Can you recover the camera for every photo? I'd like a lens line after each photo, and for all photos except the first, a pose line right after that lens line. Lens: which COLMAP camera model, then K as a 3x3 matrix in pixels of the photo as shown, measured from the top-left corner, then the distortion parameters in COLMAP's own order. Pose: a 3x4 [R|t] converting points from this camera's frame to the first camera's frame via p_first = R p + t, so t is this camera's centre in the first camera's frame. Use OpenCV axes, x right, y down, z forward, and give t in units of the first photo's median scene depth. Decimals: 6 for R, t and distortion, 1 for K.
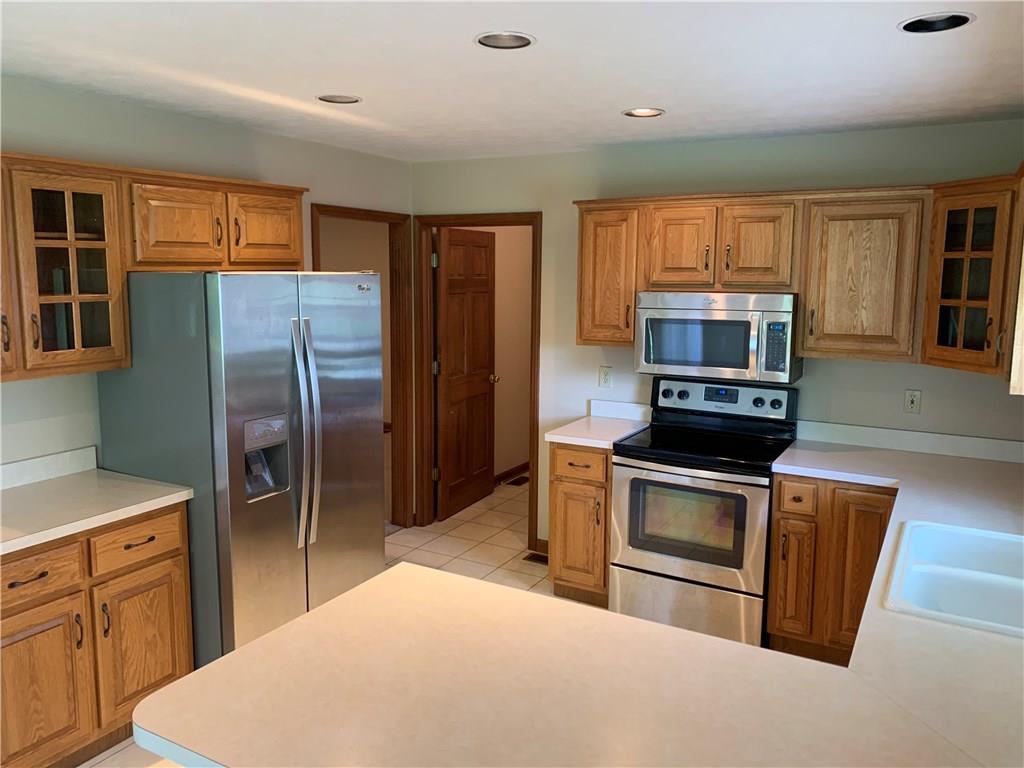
lens RADIAL K [[791.9, 0, 512.0], [0, 791.9, 384.0], [0, 0, 1]] dist [0.057101, -0.001949]
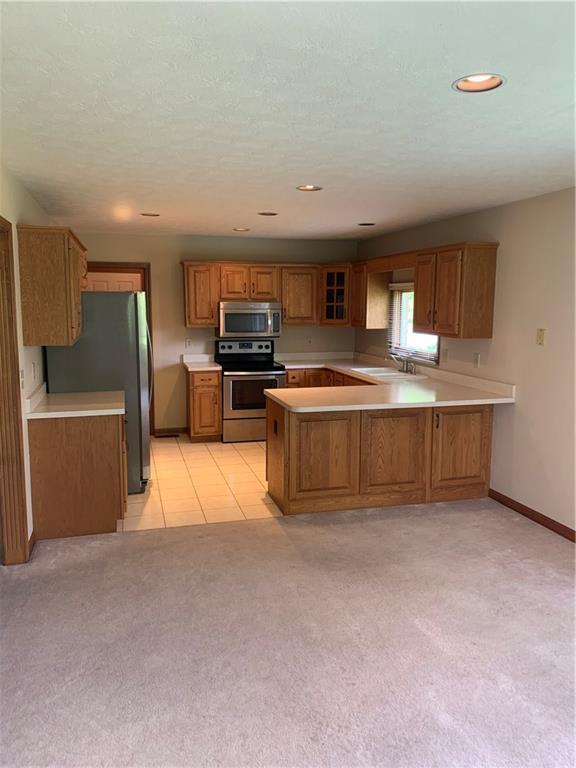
lens RADIAL K [[604.8, 0, 288.0], [0, 604.8, 384.0], [0, 0, 1]] dist [0.355643, -0.000617]
pose [[0.712781, -0.106706, 0.693222, -0.988012], [0.108183, 0.993258, 0.041655, 0.070425], [-0.692993, 0.045304, 0.719519, -0.428646]]
